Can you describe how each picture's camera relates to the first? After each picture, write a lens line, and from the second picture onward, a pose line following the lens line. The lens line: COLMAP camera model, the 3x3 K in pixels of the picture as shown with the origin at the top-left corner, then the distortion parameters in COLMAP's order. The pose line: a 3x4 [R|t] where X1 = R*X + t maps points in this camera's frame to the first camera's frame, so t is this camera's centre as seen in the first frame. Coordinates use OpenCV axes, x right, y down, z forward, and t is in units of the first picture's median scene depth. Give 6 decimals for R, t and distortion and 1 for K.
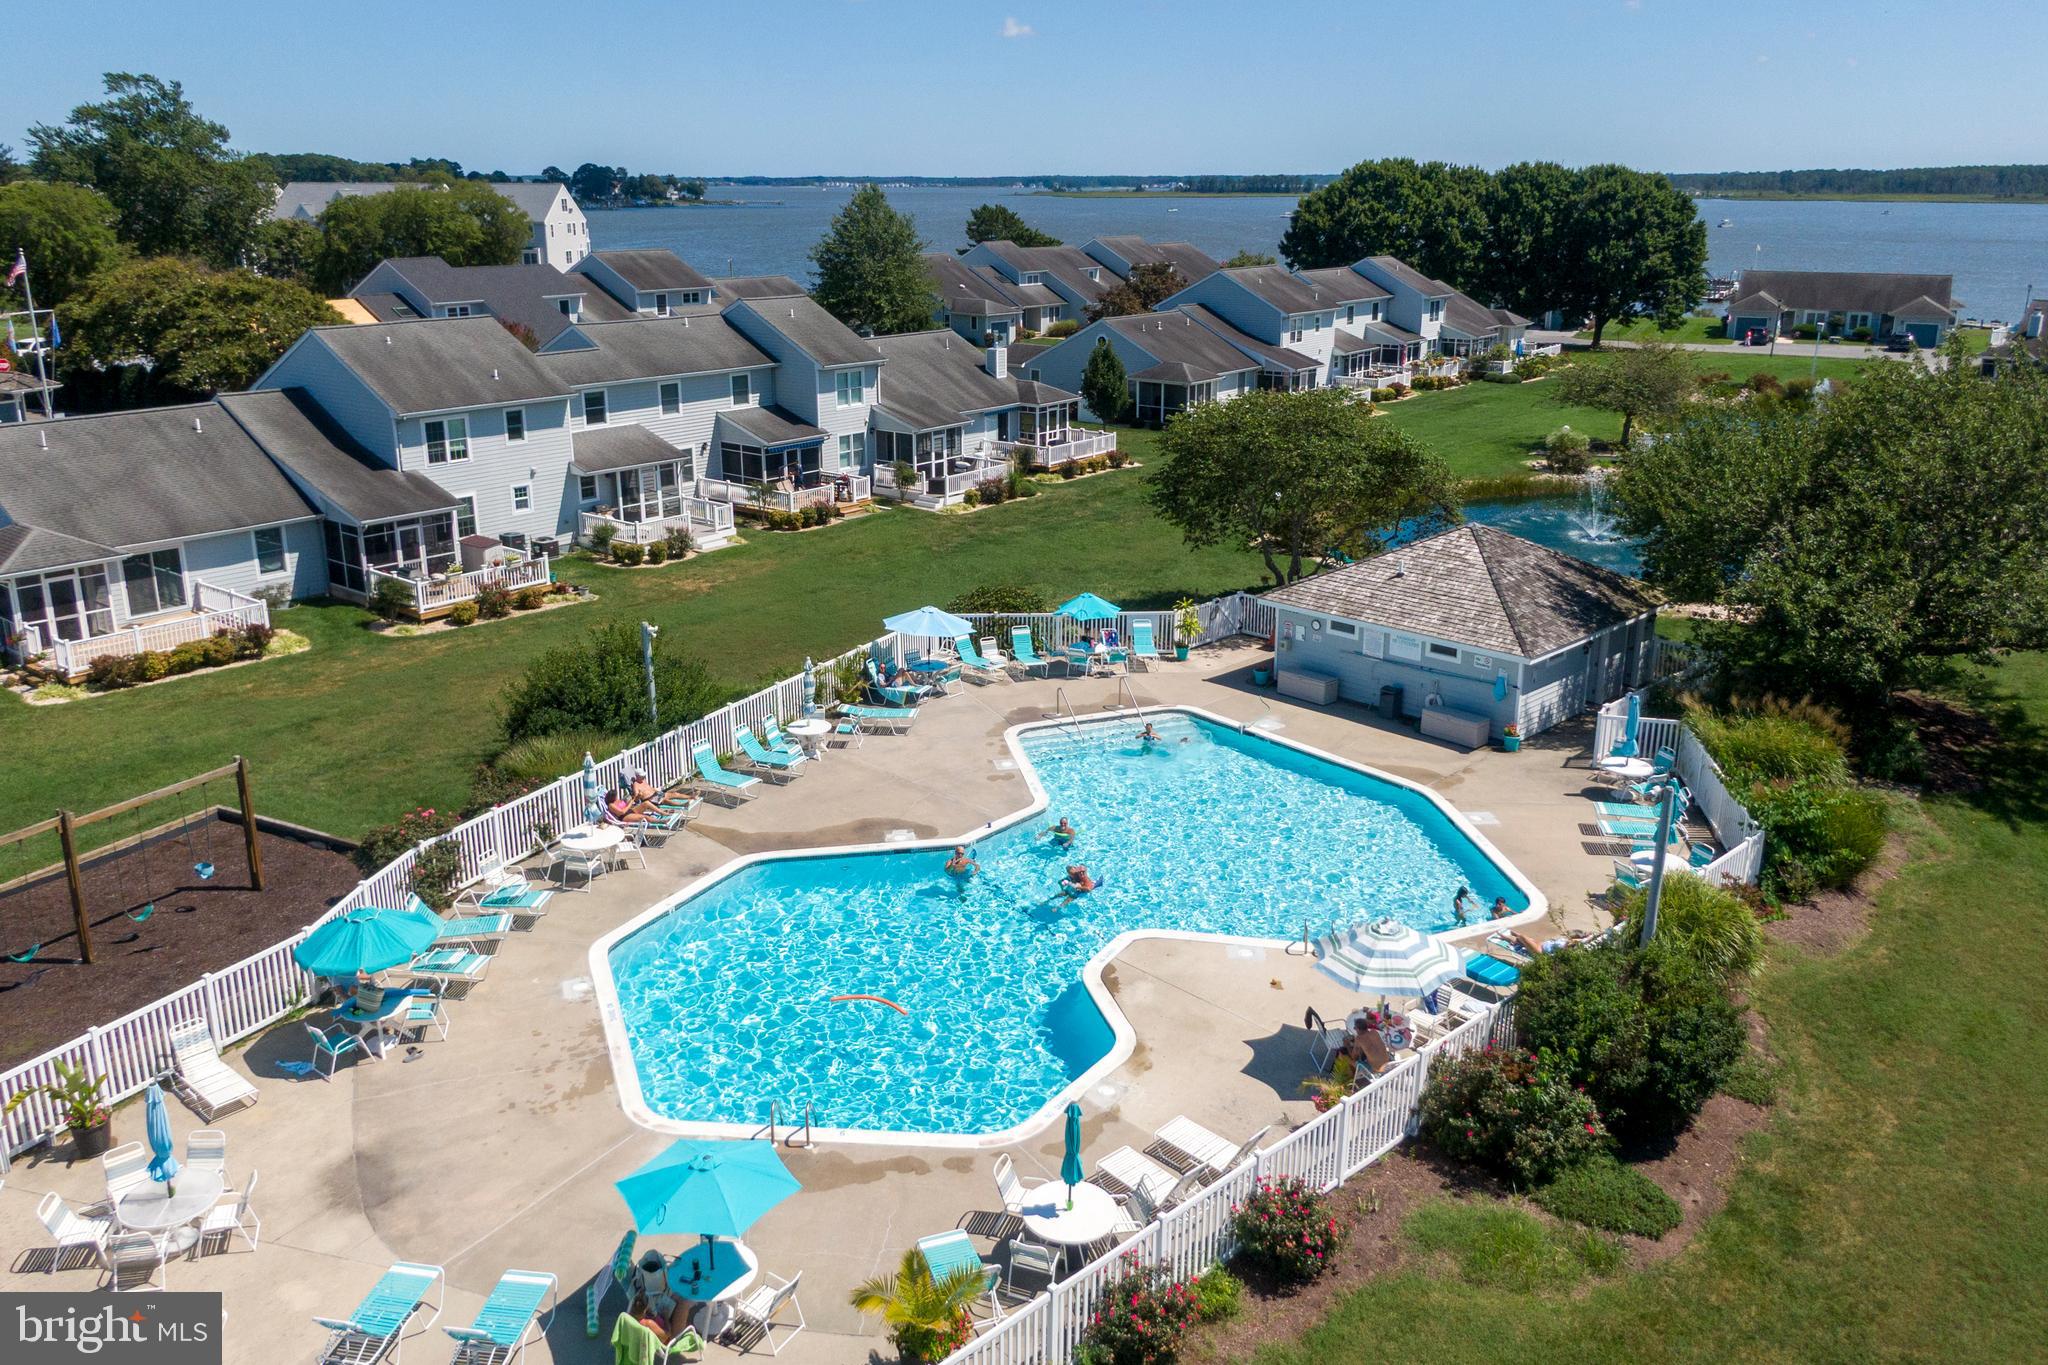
lens RADIAL K [[1556.8, 0, 1022.6], [0, 1556.8, 626.0], [0, 0, 1]] dist [0.056526, -0.098852]
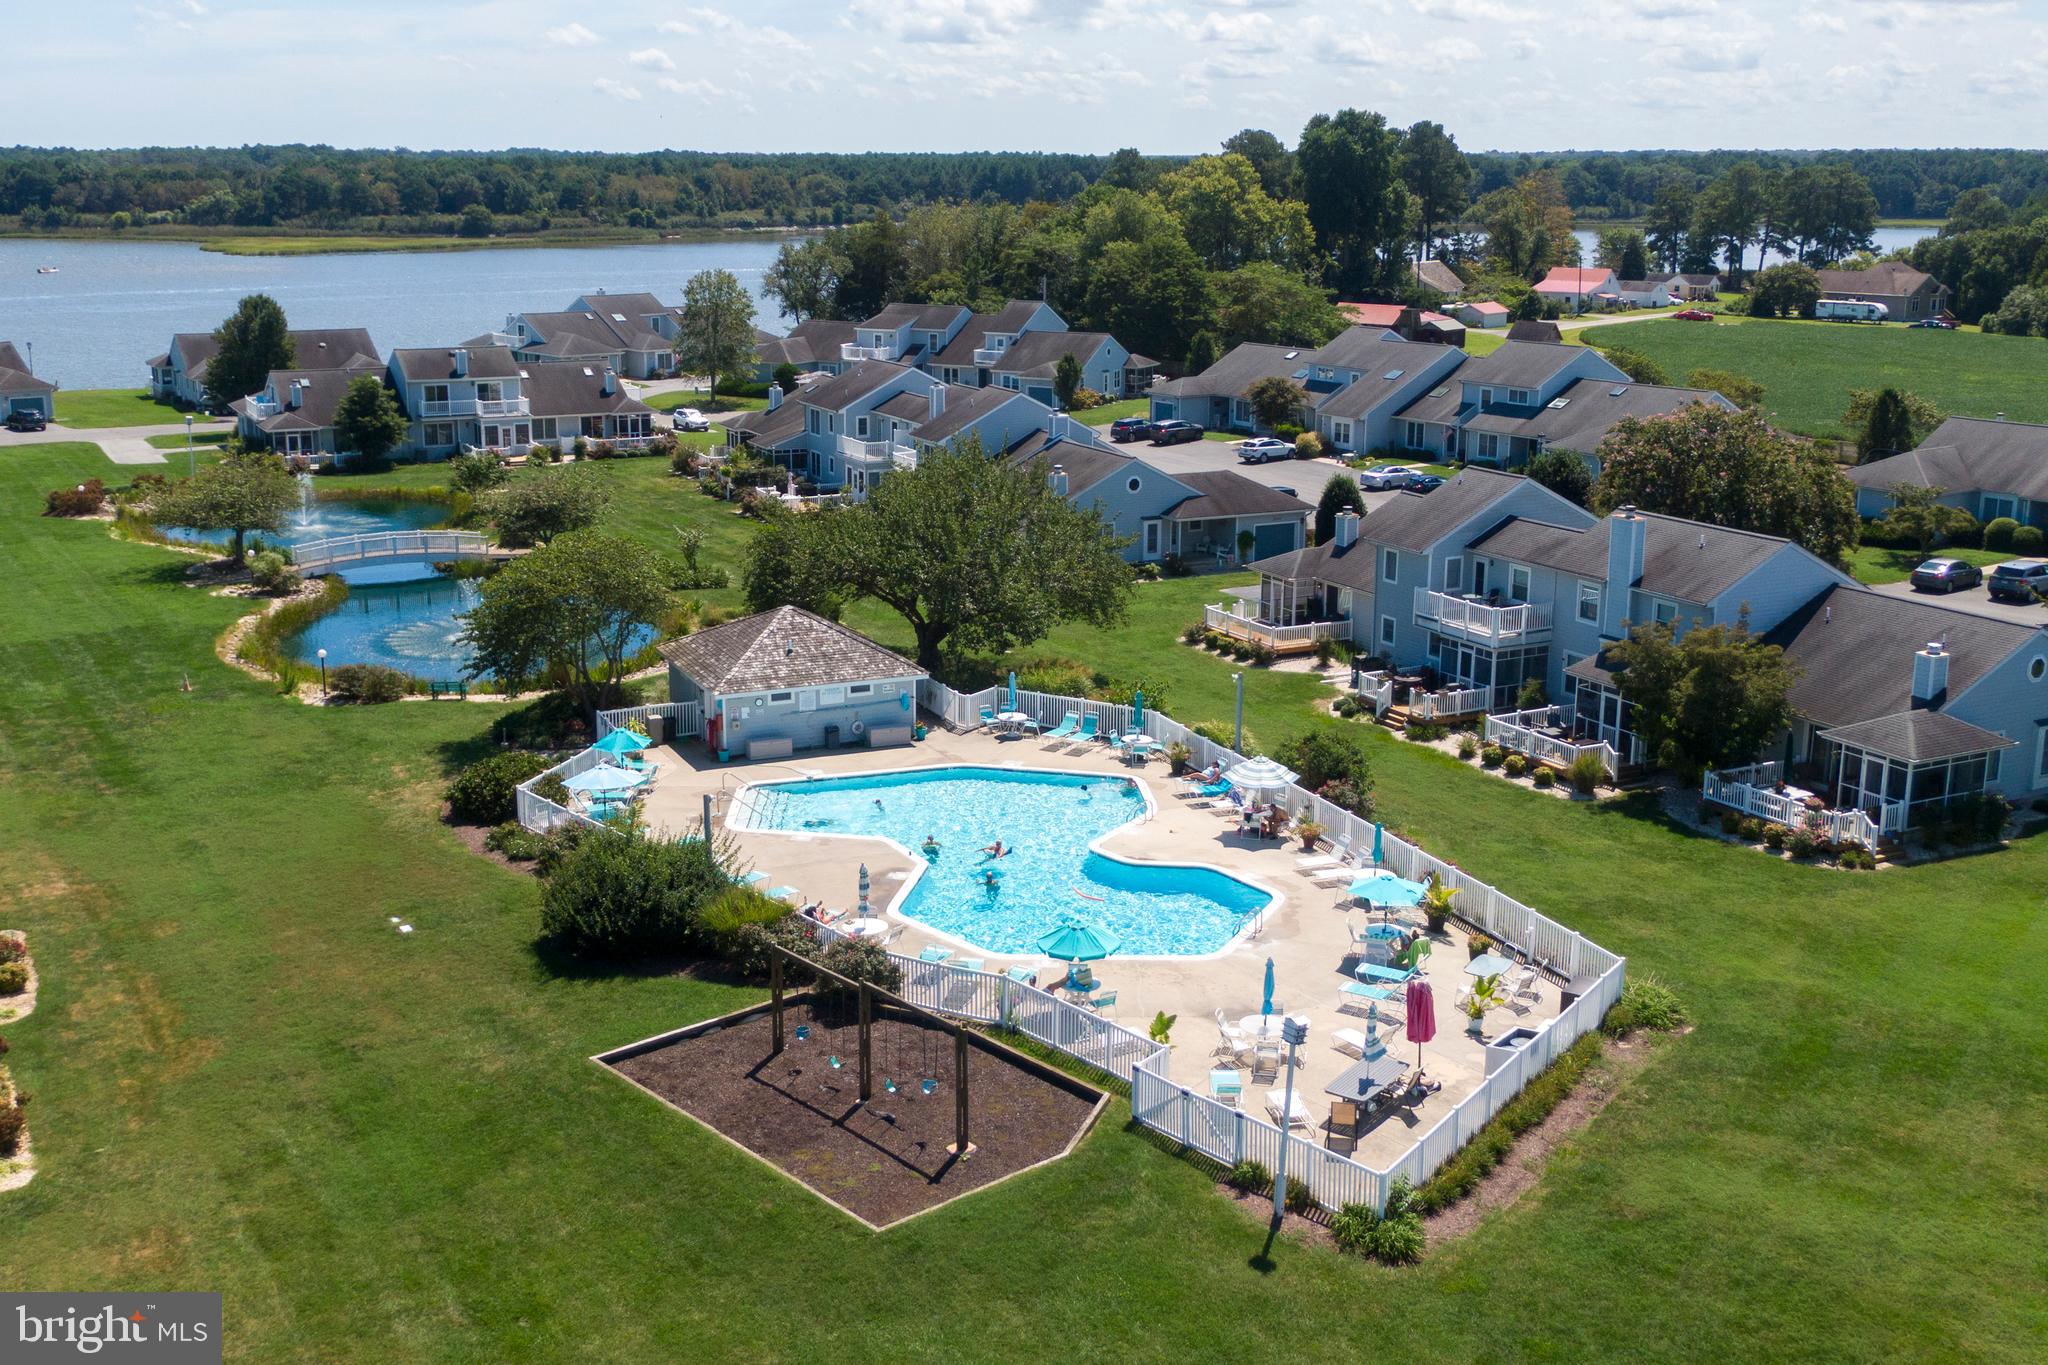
lens RADIAL K [[2099.8, 0, 986.1], [0, 2099.8, 680.5], [0, 0, 1]] dist [0.044725, -0.039718]
pose [[0.353508, -0.220184, 0.909149, -0.485396], [0.251052, 0.958578, 0.134538, -0.074900], [-0.901113, 0.180684, 0.394143, 0.045864]]
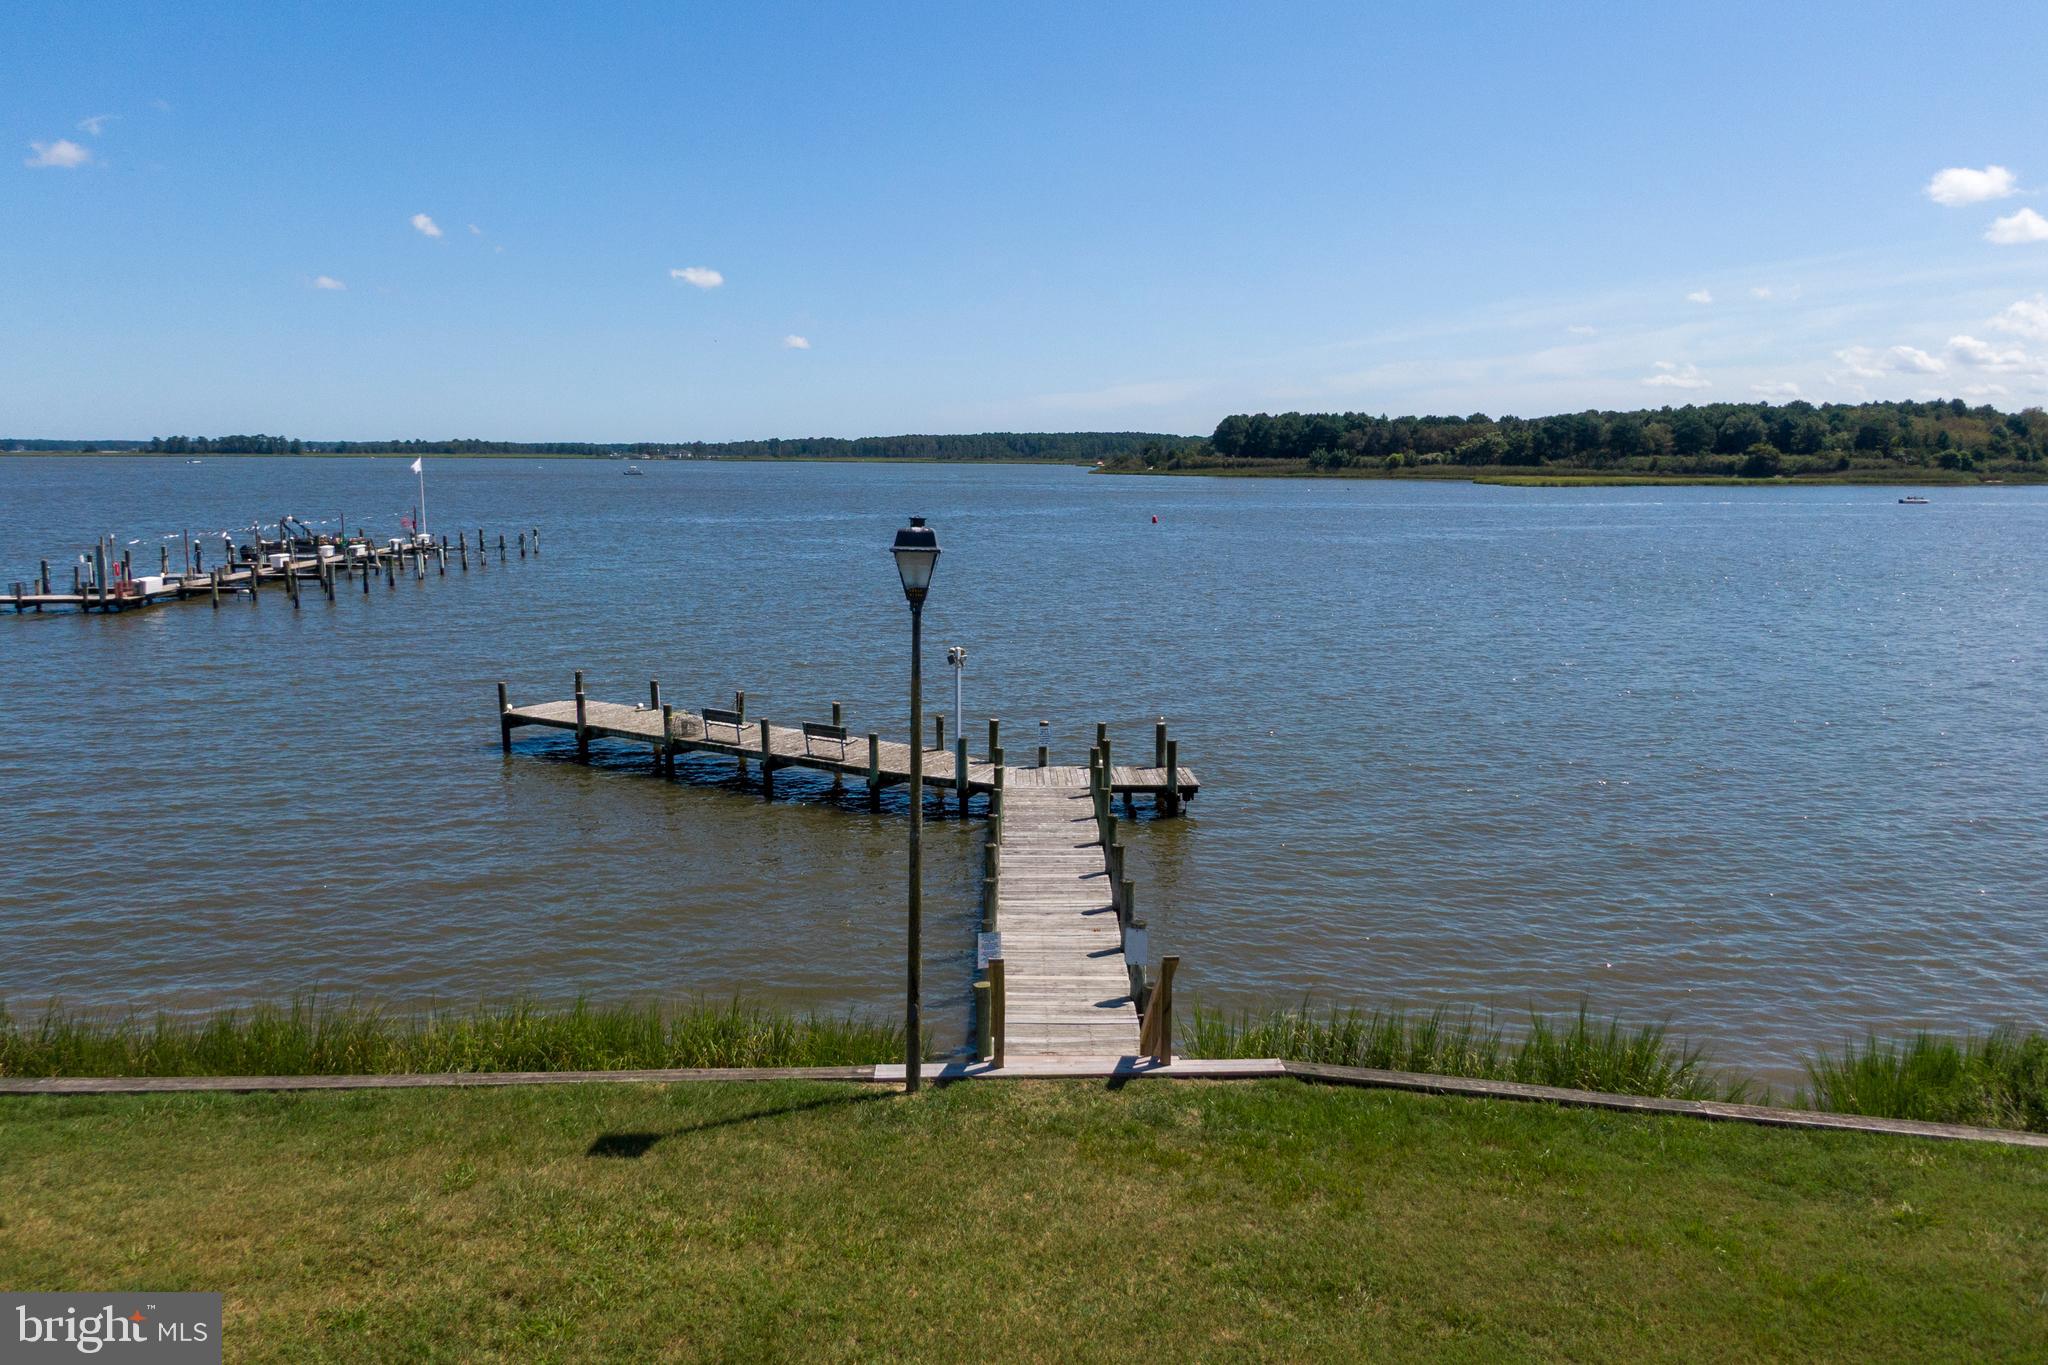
lens RADIAL K [[1454.5, 0, 1024.0], [0, 1454.5, 682.5], [0, 0, 1]] dist [0.049396, -0.077277]
pose [[0.827987, -0.081487, 0.554795, 0.871196], [0.147681, 0.986145, -0.075559, -0.291936], [-0.540951, 0.144494, 0.828549, 1.350514]]
